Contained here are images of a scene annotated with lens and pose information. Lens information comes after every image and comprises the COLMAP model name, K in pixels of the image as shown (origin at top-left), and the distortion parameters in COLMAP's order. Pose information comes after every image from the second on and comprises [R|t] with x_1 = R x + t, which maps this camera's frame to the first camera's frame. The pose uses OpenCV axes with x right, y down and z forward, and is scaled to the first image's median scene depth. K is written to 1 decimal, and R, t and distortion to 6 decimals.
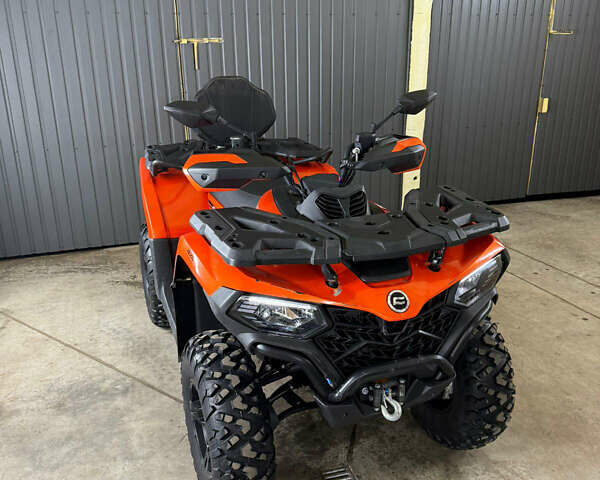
lens RADIAL K [[562.1, 0, 302.5], [0, 562.1, 236.2], [0, 0, 1]] dist [0.101565, -0.170873]
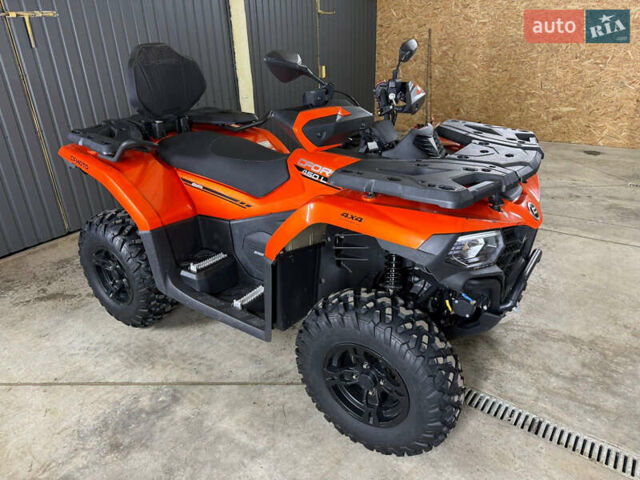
lens RADIAL K [[450.5, 0, 320.0], [0, 450.5, 240.0], [0, 0, 1]] dist [0.003633, -0.003215]
pose [[0.824996, -0.252003, 0.505842, -0.482268], [0.202211, 0.967447, 0.152174, -0.041530], [-0.527723, -0.023256, 0.849098, 0.313902]]
